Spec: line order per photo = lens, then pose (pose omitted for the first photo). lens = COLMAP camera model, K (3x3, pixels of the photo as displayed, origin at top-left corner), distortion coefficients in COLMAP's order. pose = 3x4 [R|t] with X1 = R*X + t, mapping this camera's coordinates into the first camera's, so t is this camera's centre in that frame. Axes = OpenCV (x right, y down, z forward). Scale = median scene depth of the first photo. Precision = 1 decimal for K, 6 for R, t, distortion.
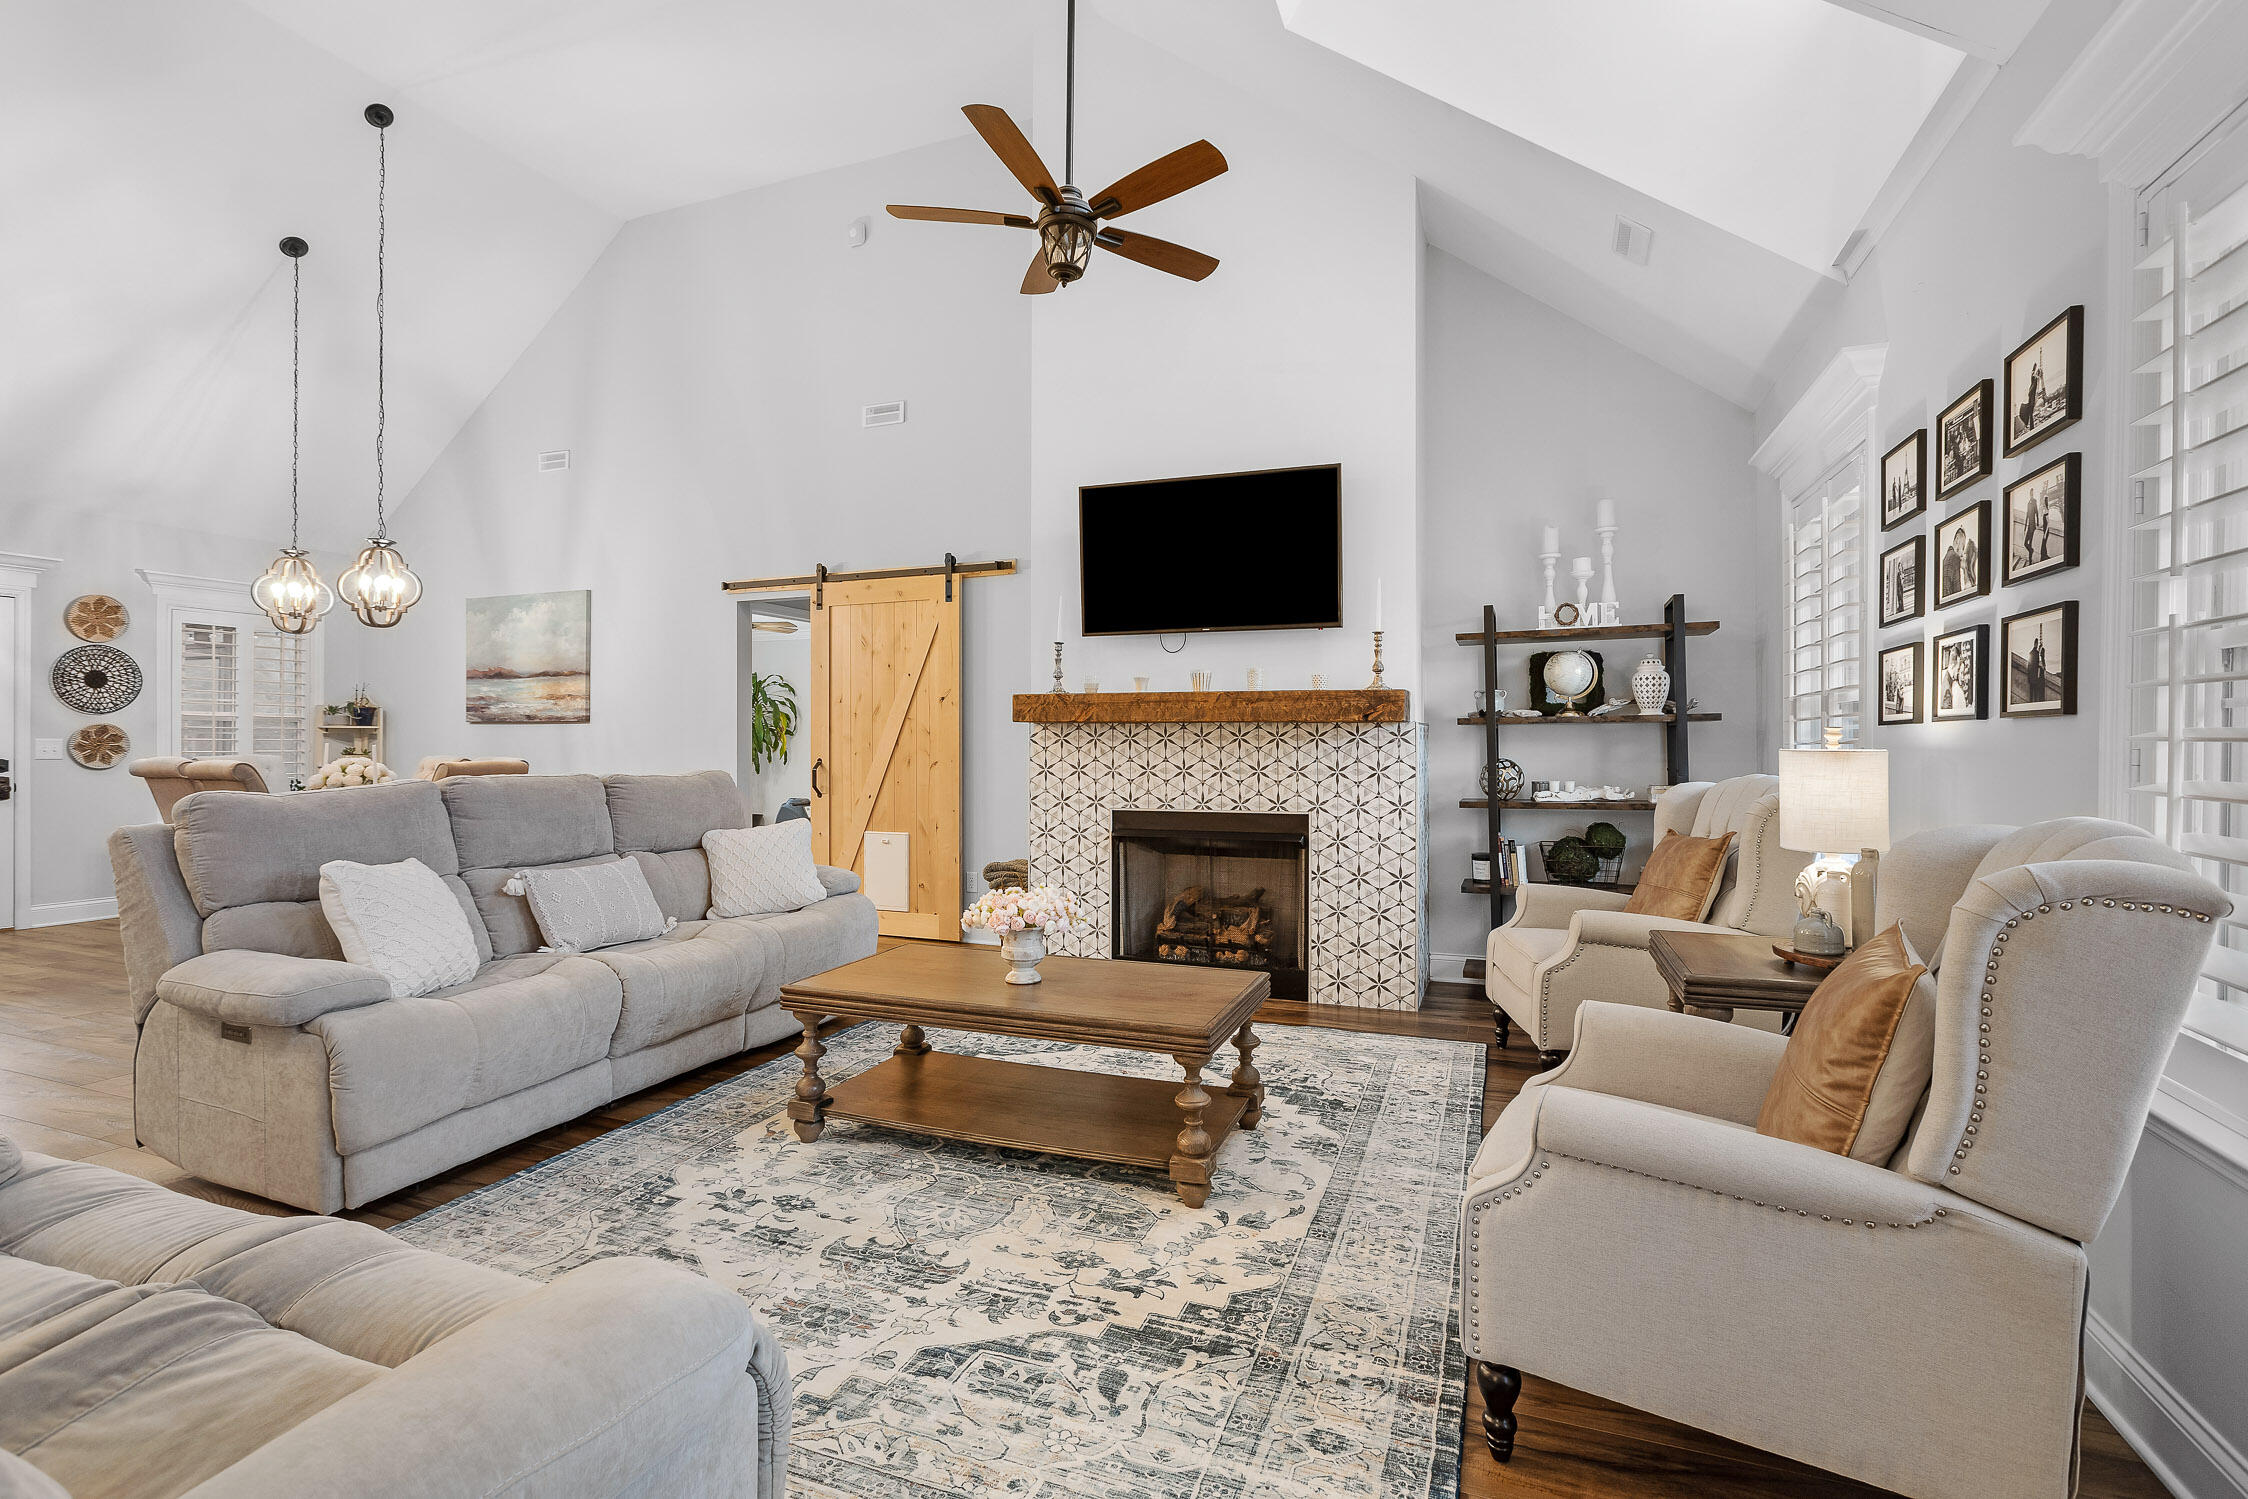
lens RADIAL K [[1011.4, 0, 1124.9], [0, 1011.4, 739.1], [0, 0, 1]] dist [0.001123, 0.000181]
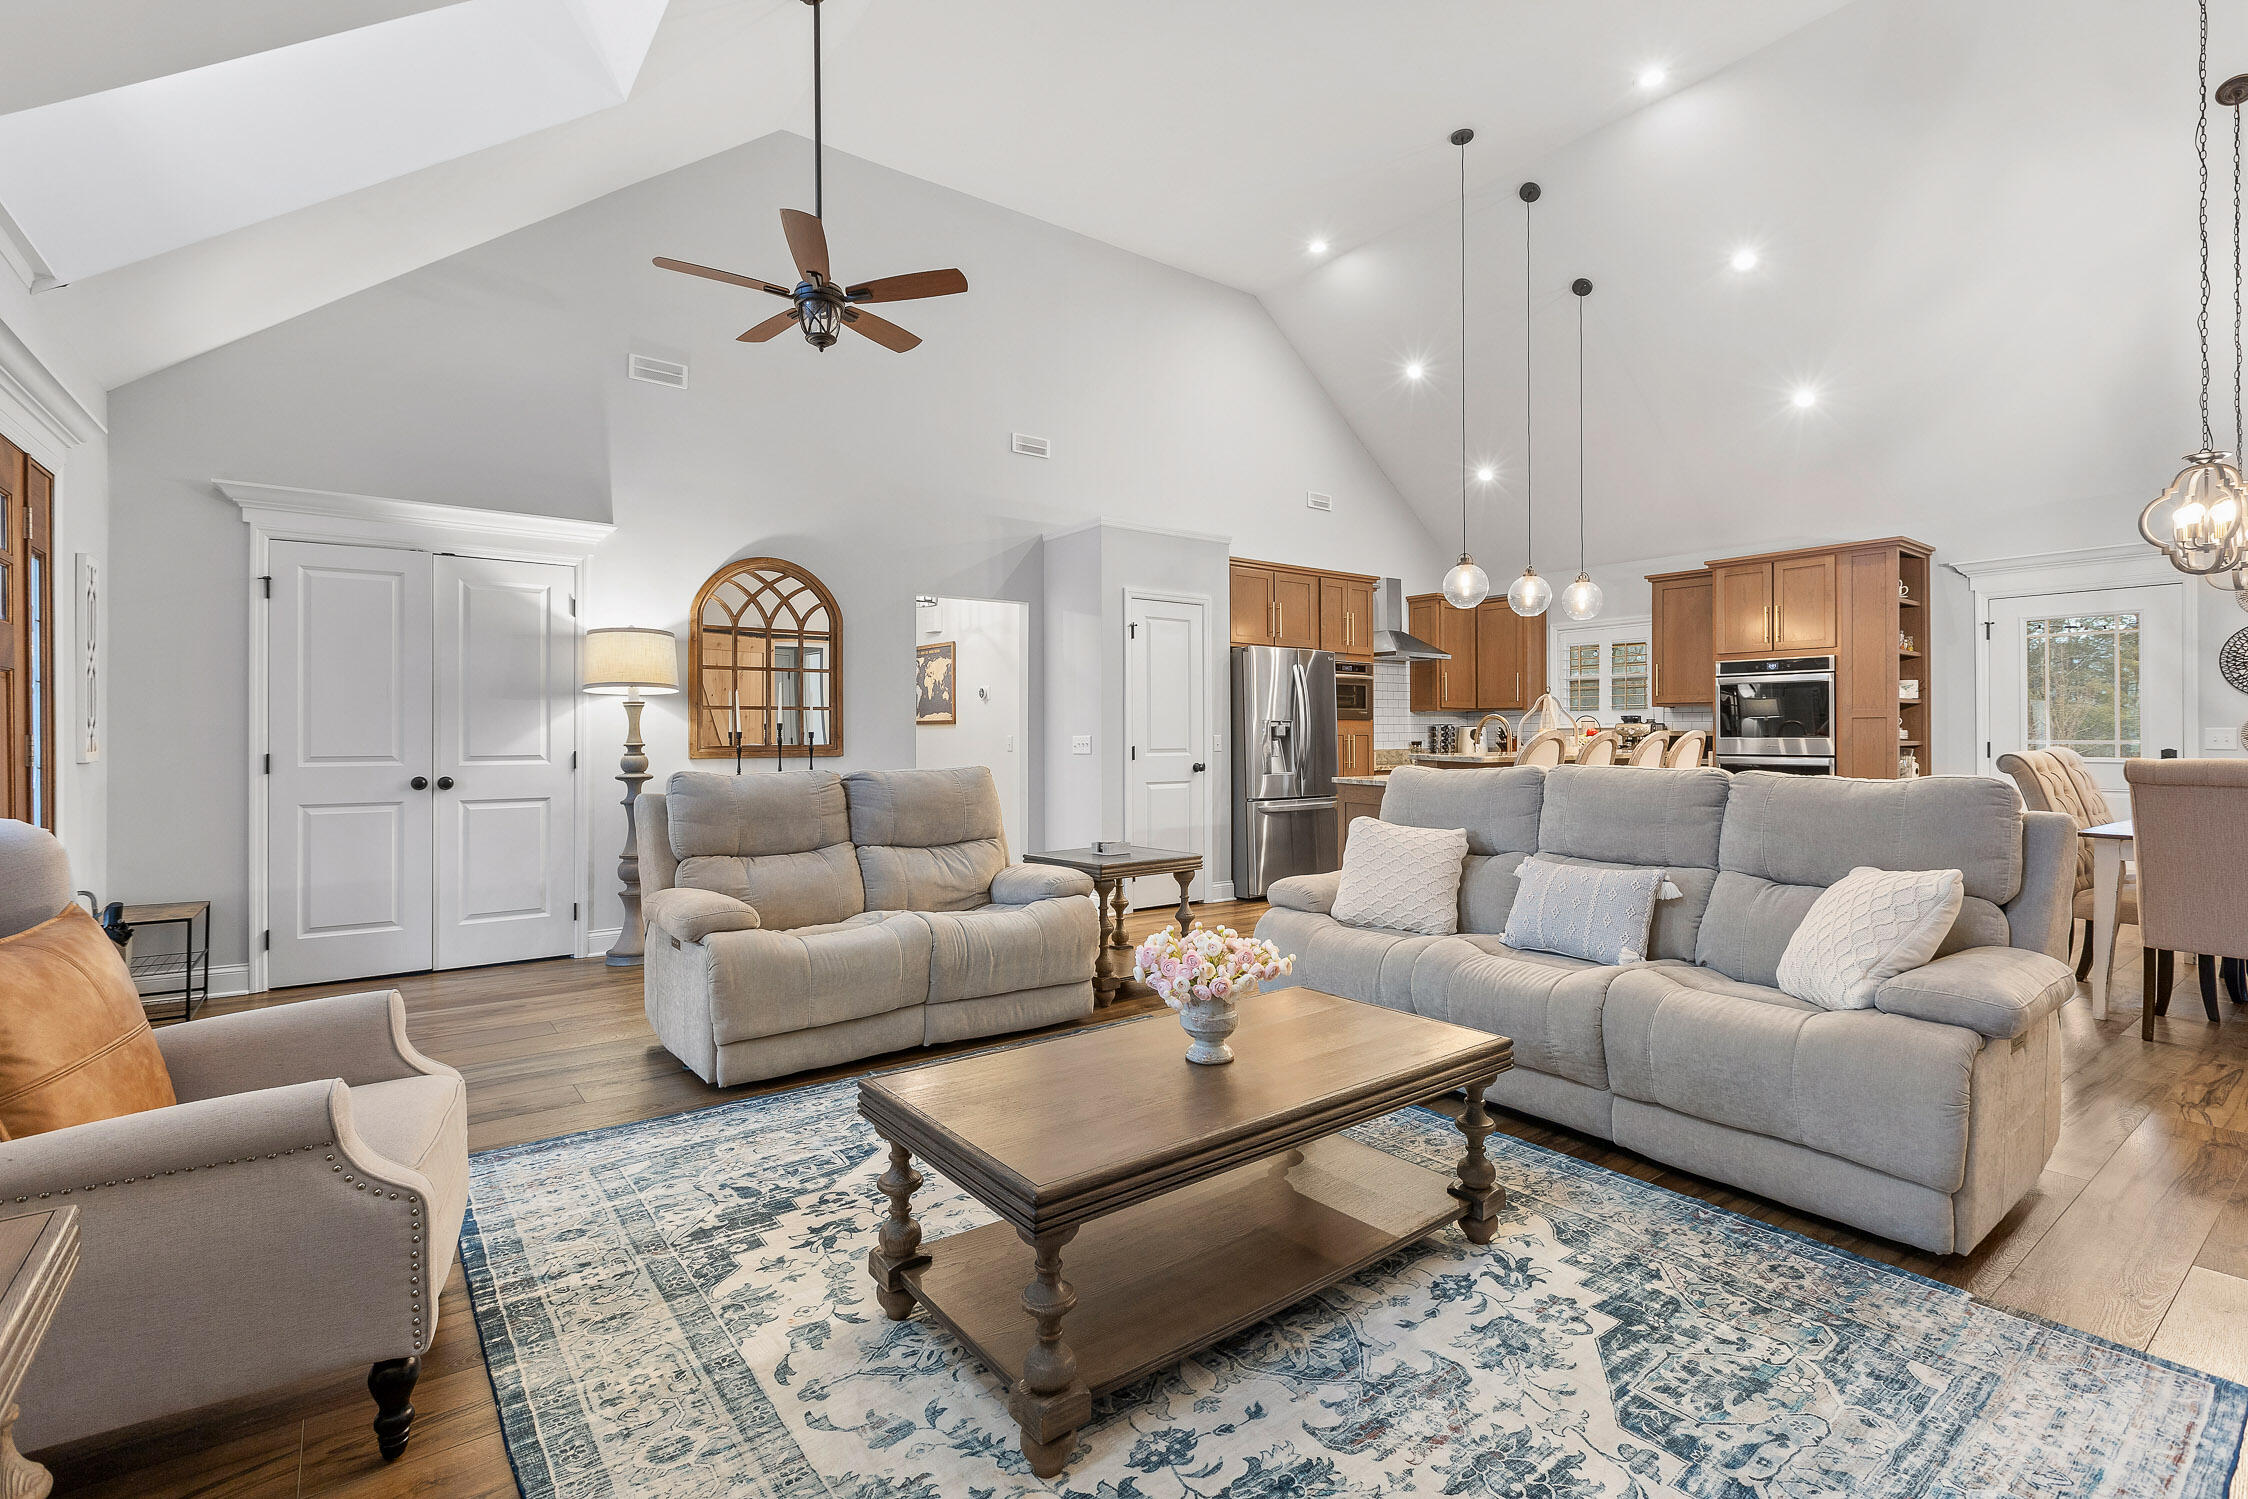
lens RADIAL K [[1018.0, 0, 1128.1], [0, 1018.0, 724.0], [0, 0, 1]] dist [0.000631, 0.000149]
pose [[-0.518587, -0.008712, -0.854981, 0.370977], [0.004754, 0.999903, -0.013072, 0.004539], [0.855012, -0.010844, -0.518495, 0.880179]]
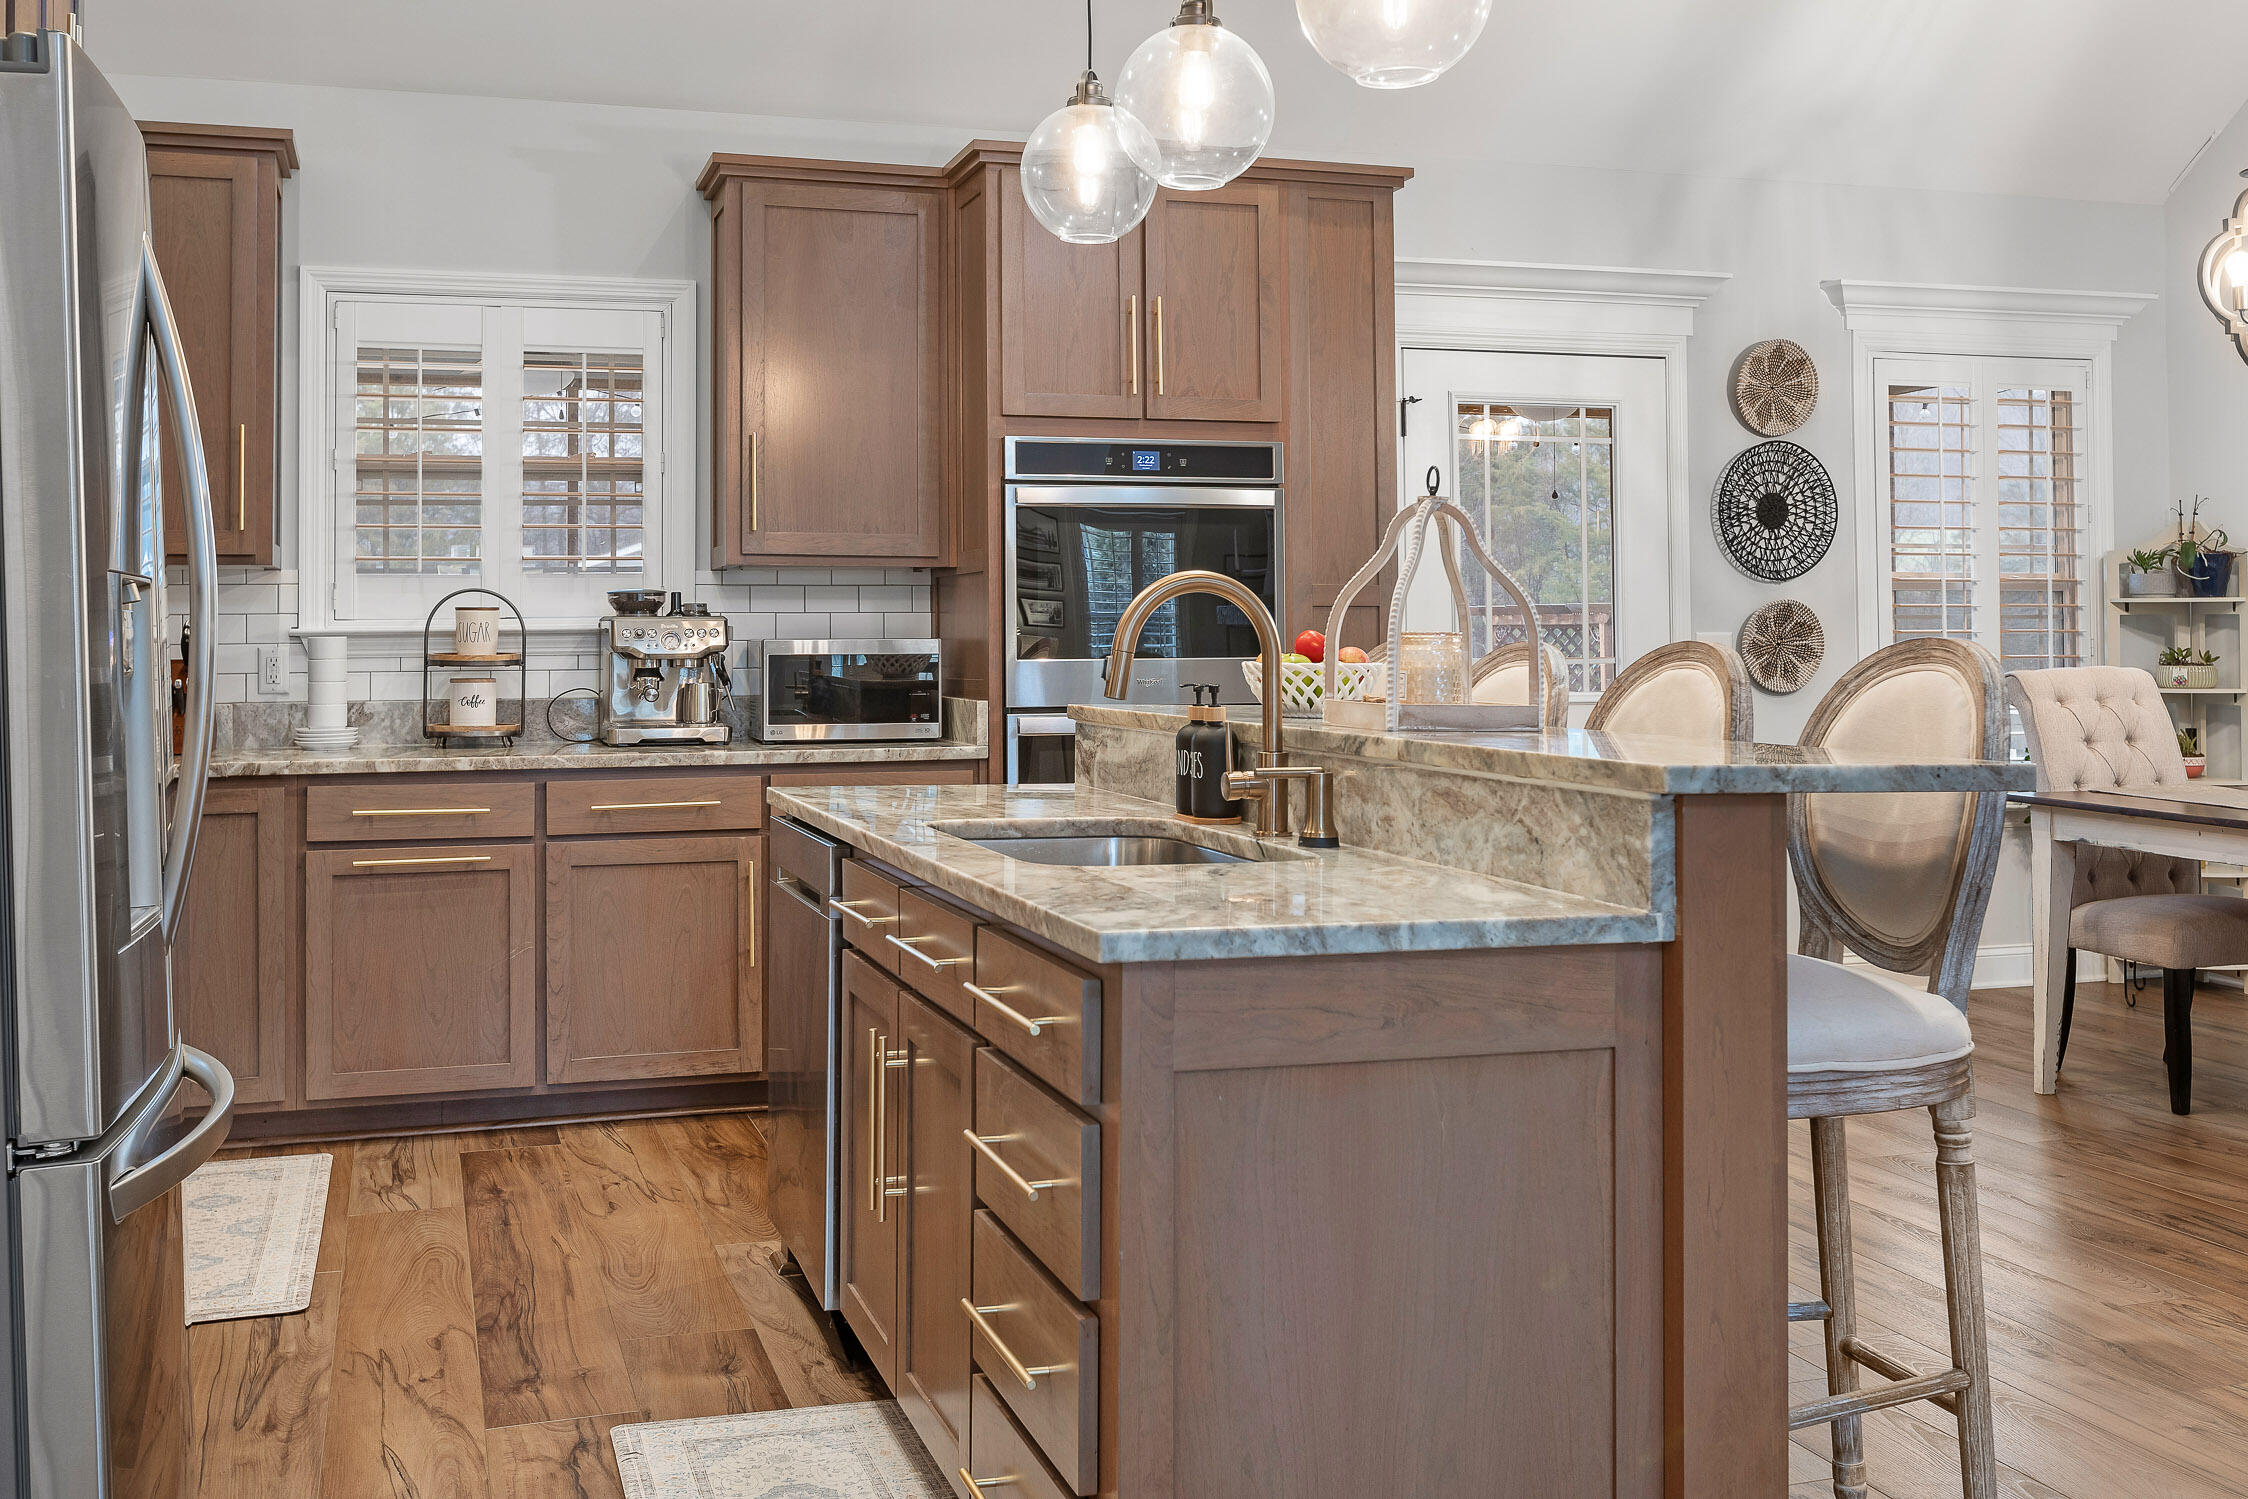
lens RADIAL K [[2239.0, 0, 1125.8], [0, 2239.0, 583.3], [0, 0, 1]] dist [-0.000370, -0.000600]
pose [[0.633538, -0.020745, -0.773434, -0.540550], [0.008863, 0.999769, -0.019556, -0.007530], [0.773661, 0.005535, 0.633575, 0.093619]]
